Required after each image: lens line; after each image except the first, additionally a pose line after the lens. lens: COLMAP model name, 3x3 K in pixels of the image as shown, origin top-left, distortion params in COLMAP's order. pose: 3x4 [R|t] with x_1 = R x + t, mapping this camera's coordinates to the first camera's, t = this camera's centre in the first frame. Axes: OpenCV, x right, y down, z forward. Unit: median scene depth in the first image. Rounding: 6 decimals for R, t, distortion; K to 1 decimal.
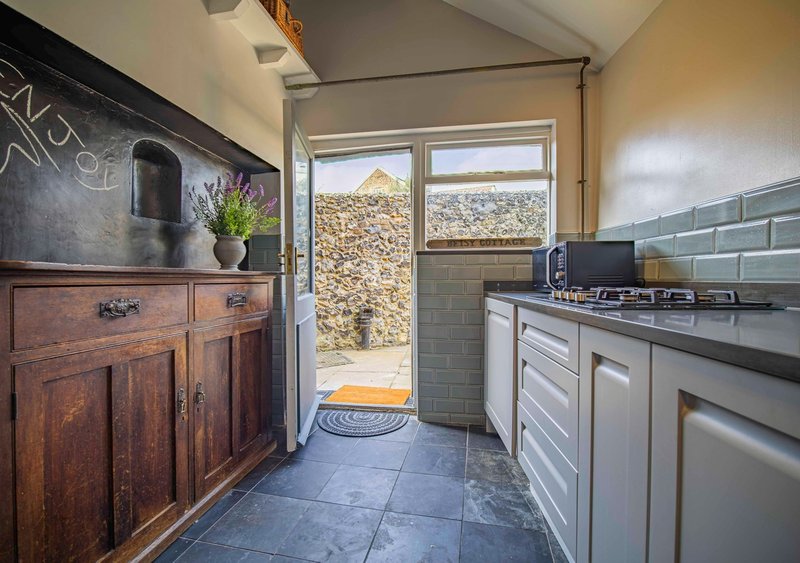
lens RADIAL K [[361.5, 0, 398.0], [0, 361.5, 279.5], [0, 0, 1]] dist [-0.028432, 0.000031]
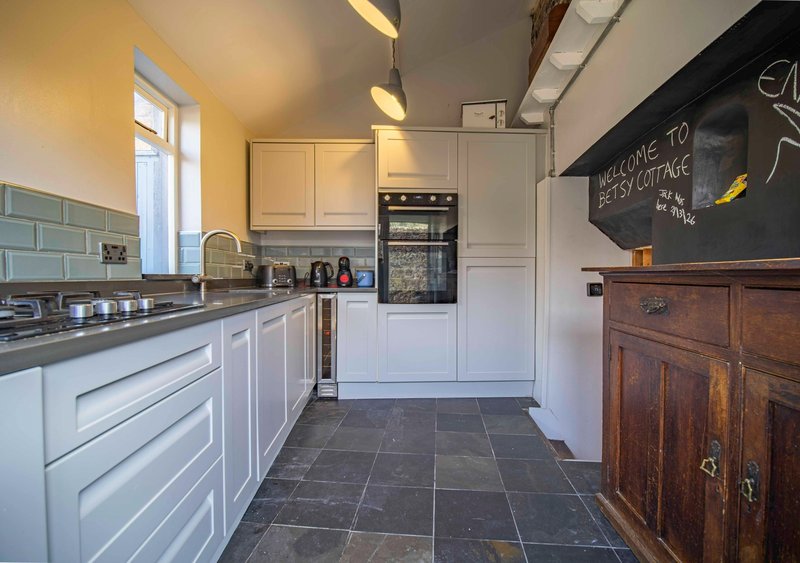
lens RADIAL K [[361.5, 0, 400.2], [0, 361.5, 278.8], [0, 0, 1]] dist [-0.028432, 0.000031]
pose [[-0.994166, 0.003041, -0.107814, 0.063615], [0.001411, 0.999884, 0.015186, -0.013164], [0.107847, 0.014946, -0.994055, 1.807902]]
